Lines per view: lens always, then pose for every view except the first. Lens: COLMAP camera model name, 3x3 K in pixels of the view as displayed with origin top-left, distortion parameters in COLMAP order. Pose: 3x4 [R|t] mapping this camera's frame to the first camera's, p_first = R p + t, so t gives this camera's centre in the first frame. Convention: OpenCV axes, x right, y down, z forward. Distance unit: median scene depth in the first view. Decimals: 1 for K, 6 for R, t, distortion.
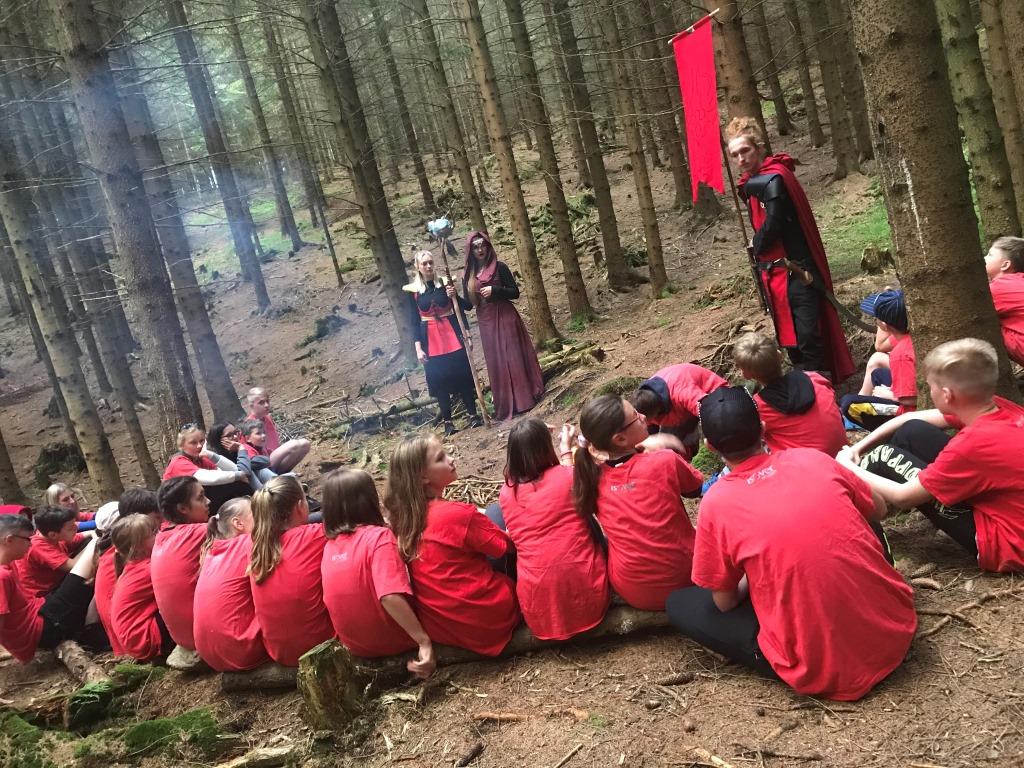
lens RADIAL K [[859.5, 0, 512.0], [0, 859.5, 384.0], [0, 0, 1]] dist [0.224475, -0.001812]
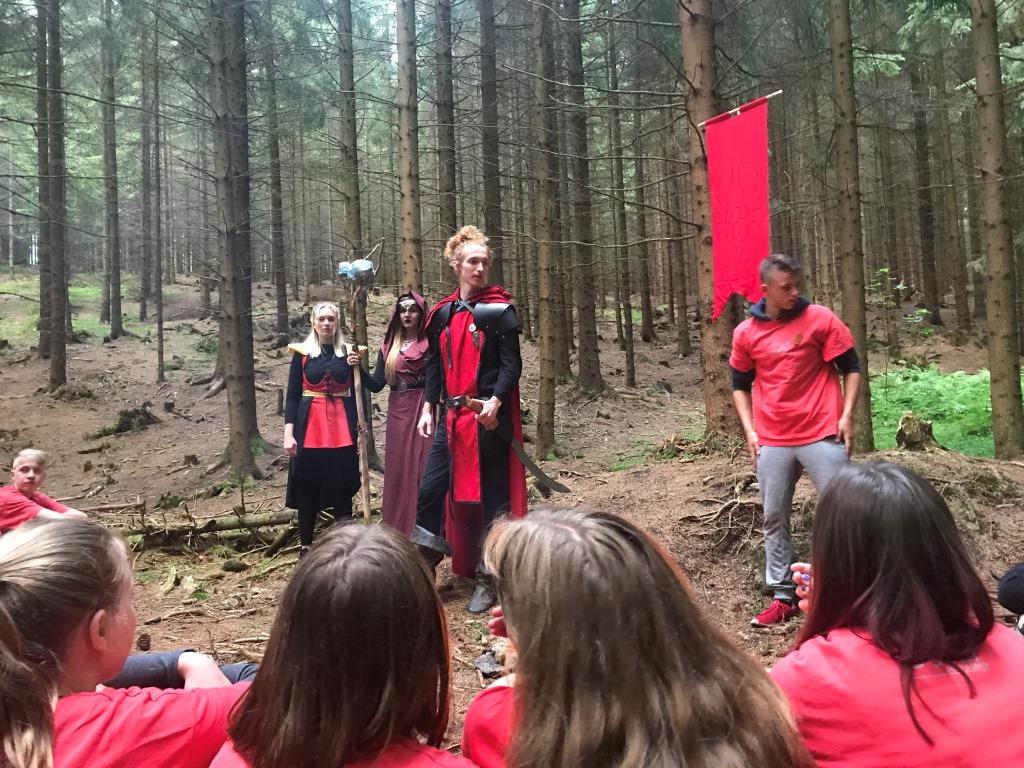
lens RADIAL K [[891.0, 0, 512.0], [0, 891.0, 384.0], [0, 0, 1]] dist [0.052774, 0.093561]
pose [[0.960776, 0.211834, 0.178983, -0.032425], [-0.173179, 0.962375, -0.209388, 0.017982], [-0.216604, 0.170179, 0.961313, 0.113762]]
